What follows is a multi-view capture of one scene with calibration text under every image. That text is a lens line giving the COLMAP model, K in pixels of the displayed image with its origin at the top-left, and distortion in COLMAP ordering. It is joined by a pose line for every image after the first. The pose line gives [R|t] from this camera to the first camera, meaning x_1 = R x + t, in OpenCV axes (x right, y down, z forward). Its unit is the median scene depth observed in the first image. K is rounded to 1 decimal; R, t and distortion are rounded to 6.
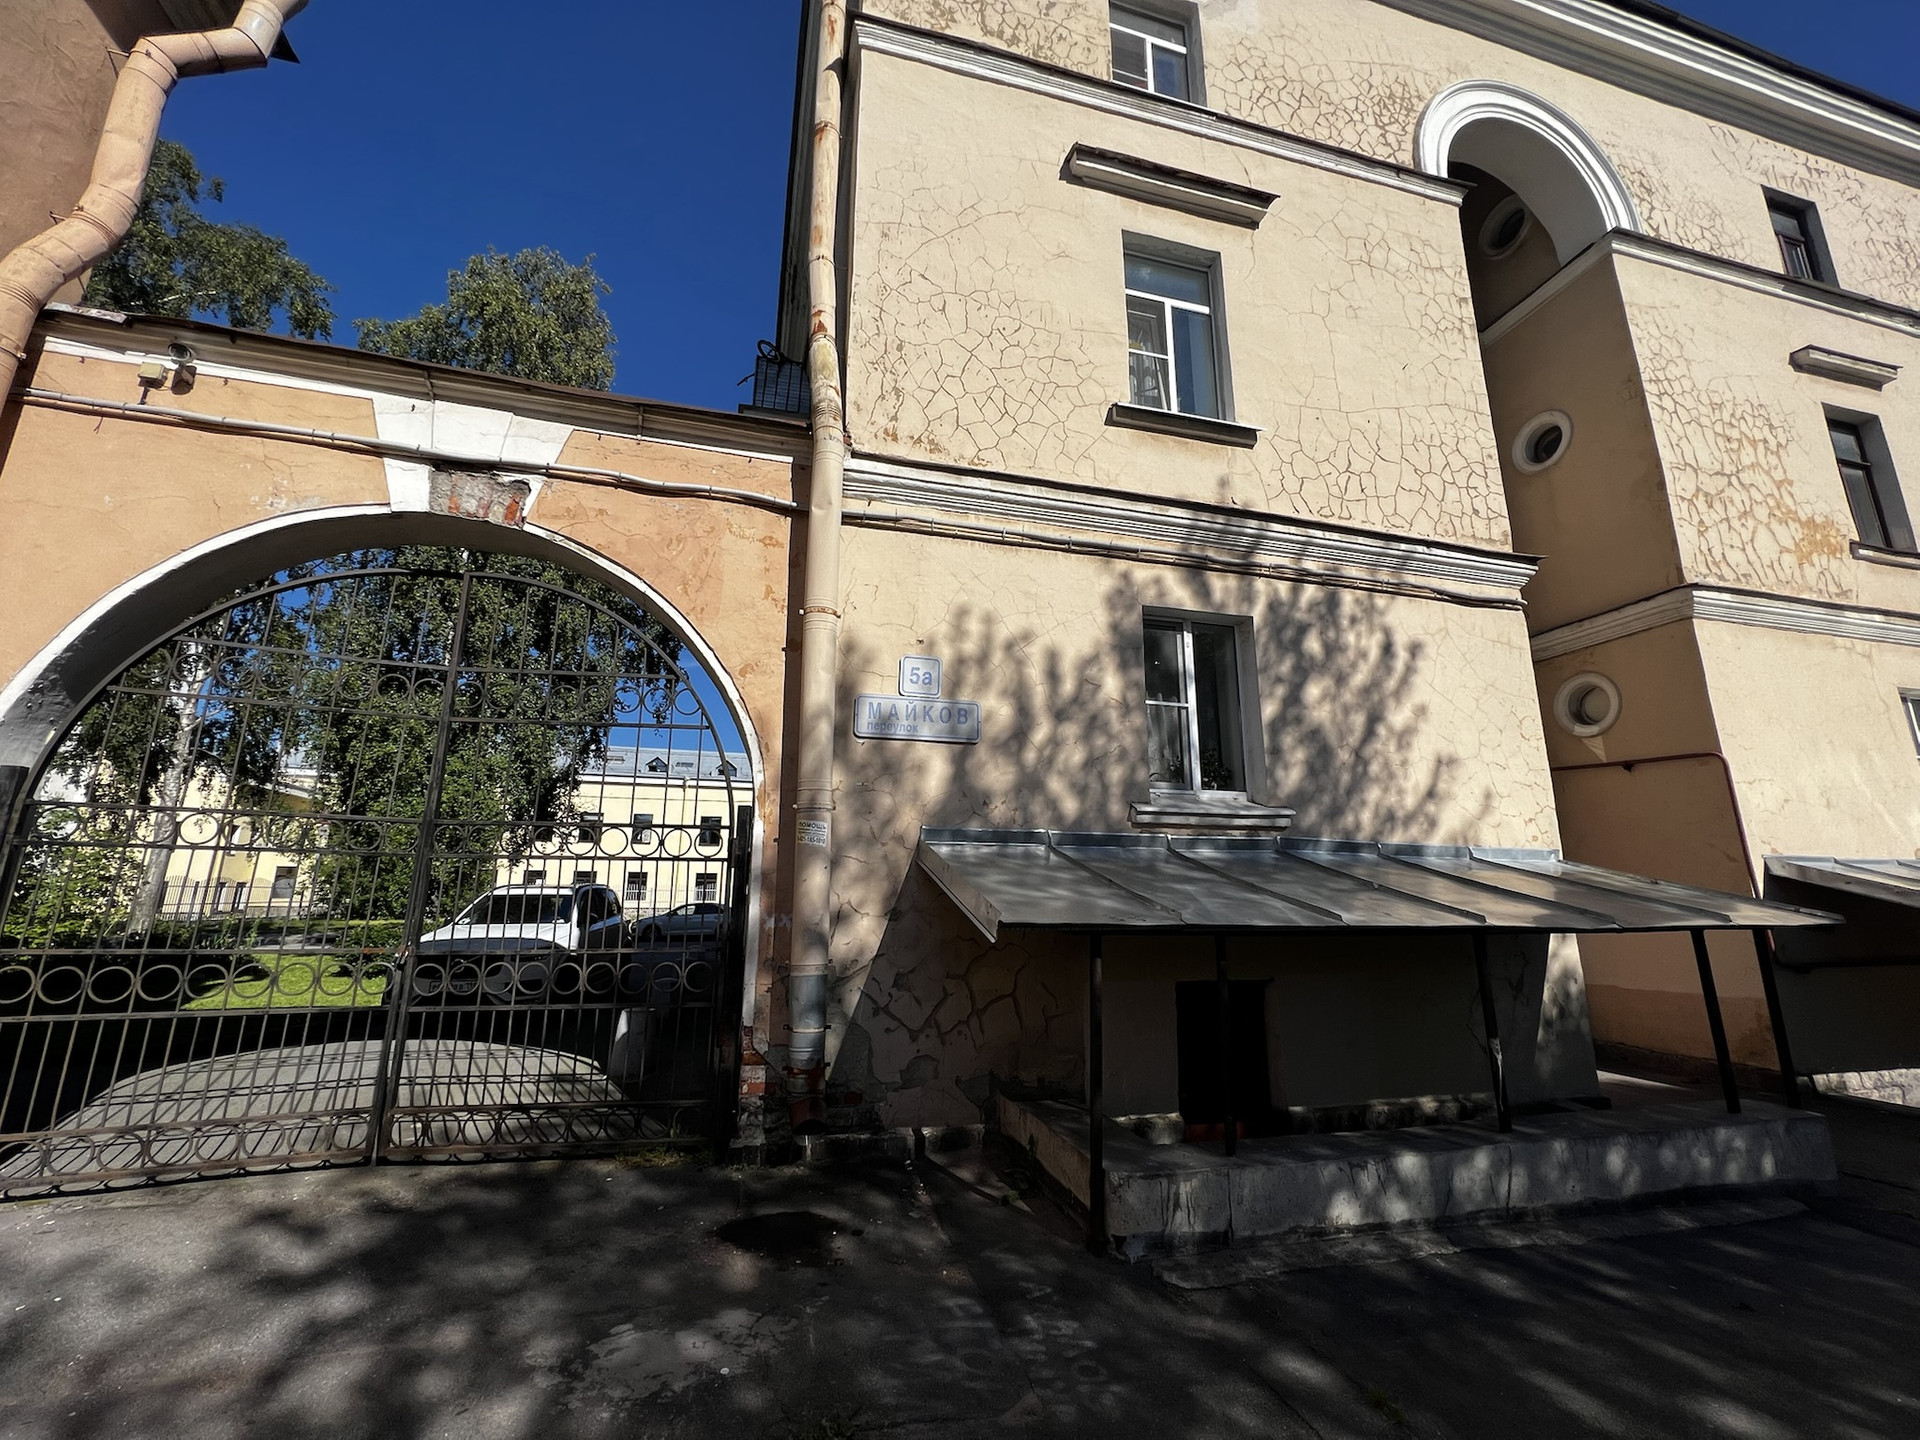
lens RADIAL K [[774.1, 0, 957.2], [0, 774.1, 724.2], [0, 0, 1]] dist [0.001618, 0.000141]
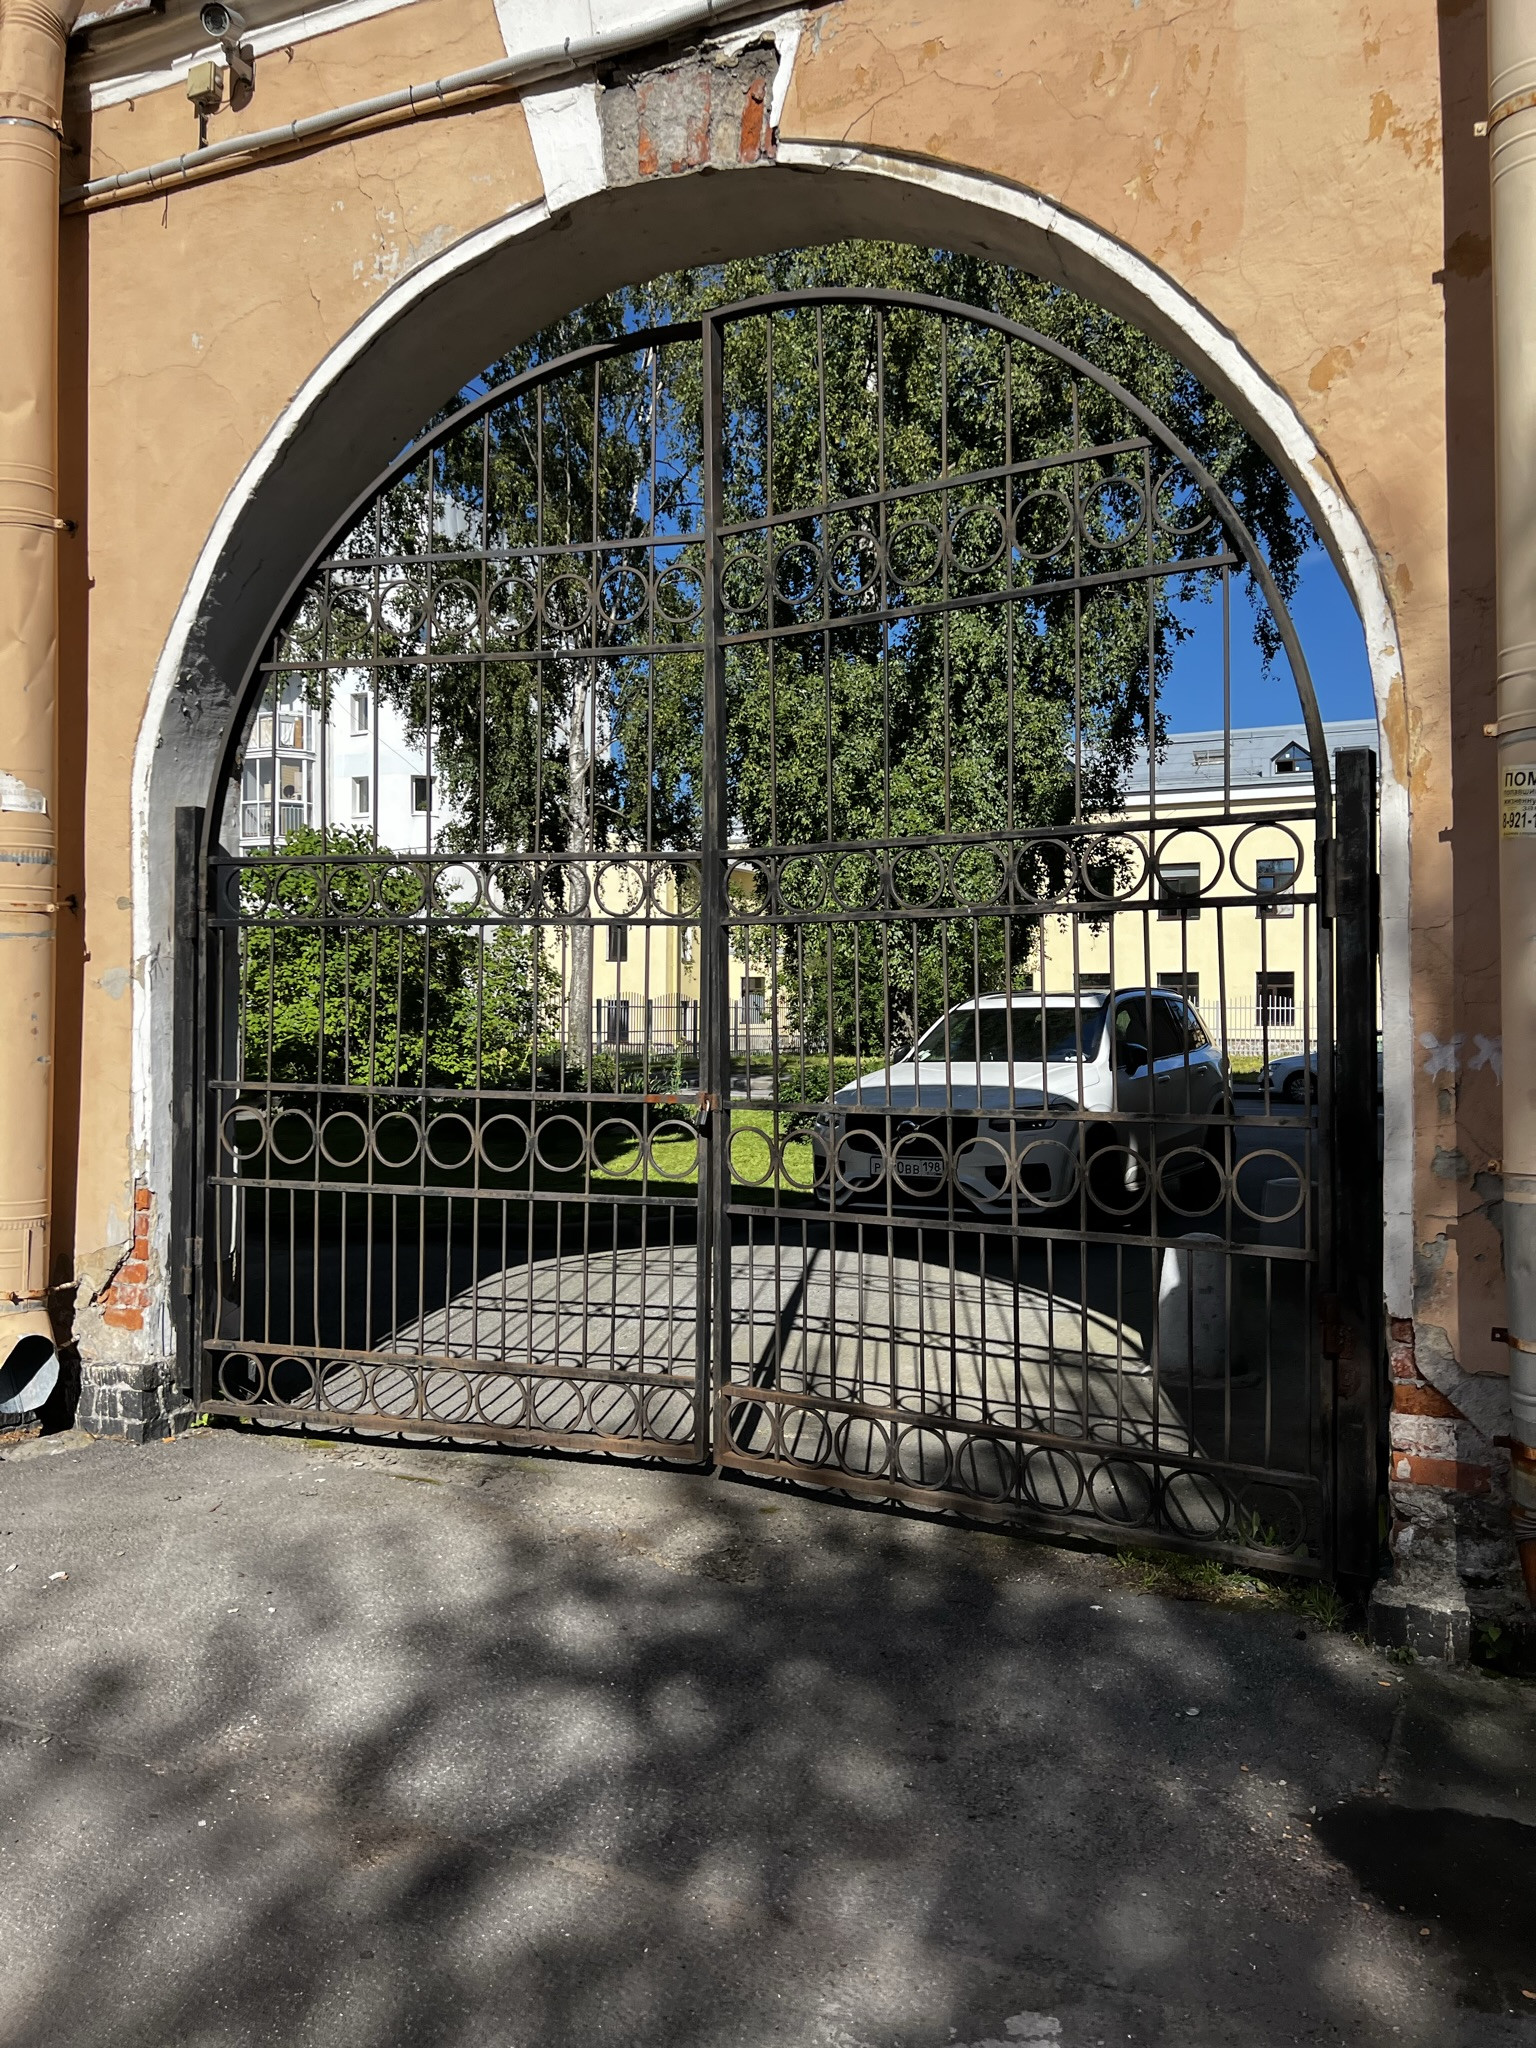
lens RADIAL K [[1546.3, 0, 772.0], [0, 1546.3, 1022.1], [0, 0, 1]] dist [0.028055, -0.025890]
pose [[0.761656, -0.004547, -0.647966, -0.006427], [0.145901, 0.975501, 0.164655, 0.068567], [0.631342, -0.219949, 0.743659, 0.244147]]
